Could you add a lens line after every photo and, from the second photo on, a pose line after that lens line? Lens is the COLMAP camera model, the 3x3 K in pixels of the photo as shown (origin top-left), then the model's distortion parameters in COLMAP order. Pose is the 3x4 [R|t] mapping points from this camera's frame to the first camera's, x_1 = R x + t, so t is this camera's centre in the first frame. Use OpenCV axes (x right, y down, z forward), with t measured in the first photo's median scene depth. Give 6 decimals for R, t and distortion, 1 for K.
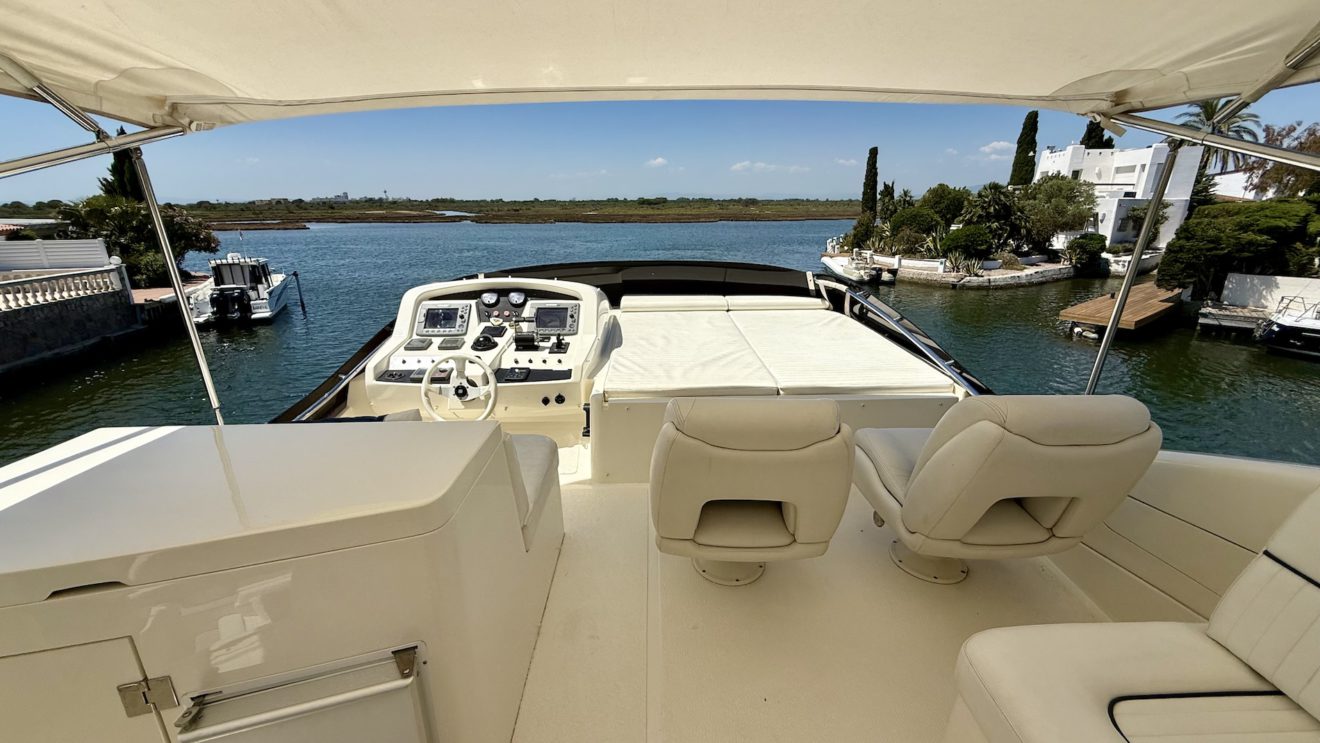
lens RADIAL K [[518.7, 0, 661.5], [0, 518.7, 326.4], [0, 0, 1]] dist [-0.000207, -0.000123]
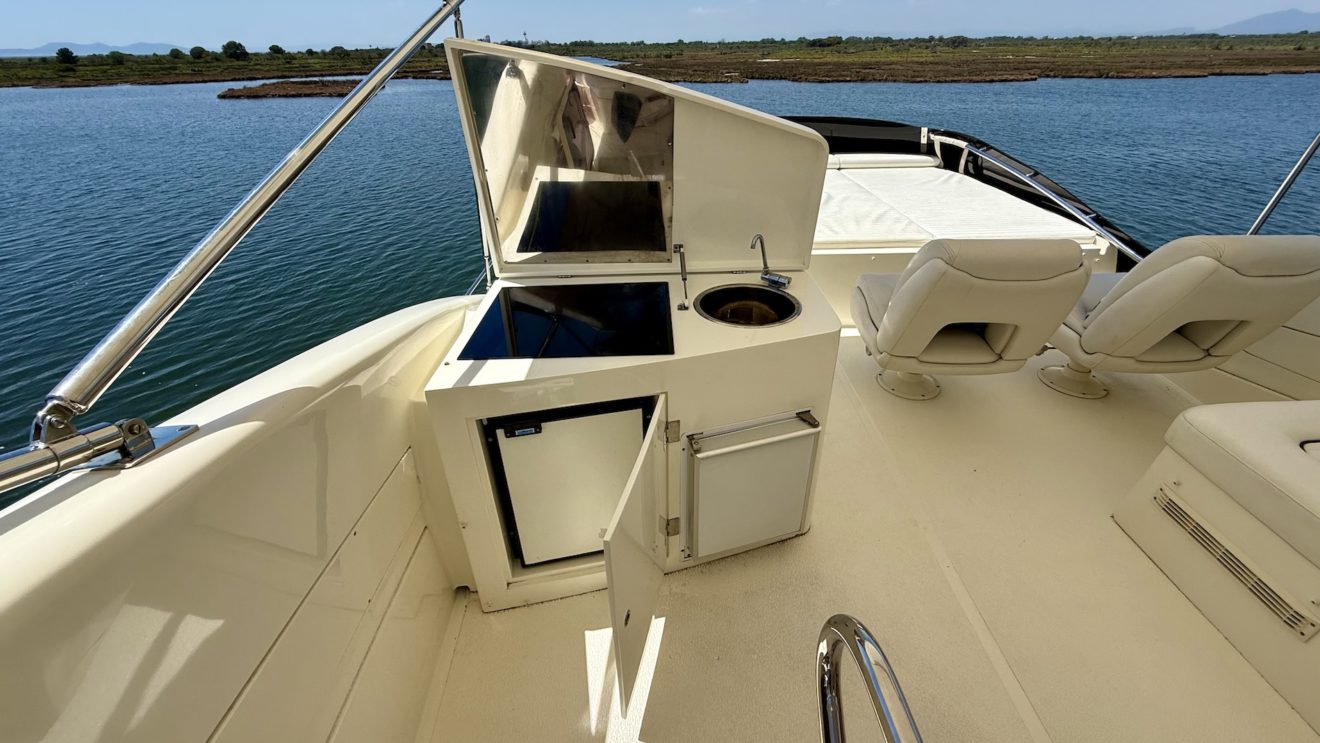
lens RADIAL K [[520.5, 0, 660.0], [0, 520.5, 371.5], [0, 0, 1]] dist [-0.008562, 0.000000]
pose [[0.999949, -0.005004, -0.008780, -0.273762], [0.007526, 0.948545, 0.316552, 0.026210], [0.006744, -0.316602, 0.948534, -0.086559]]
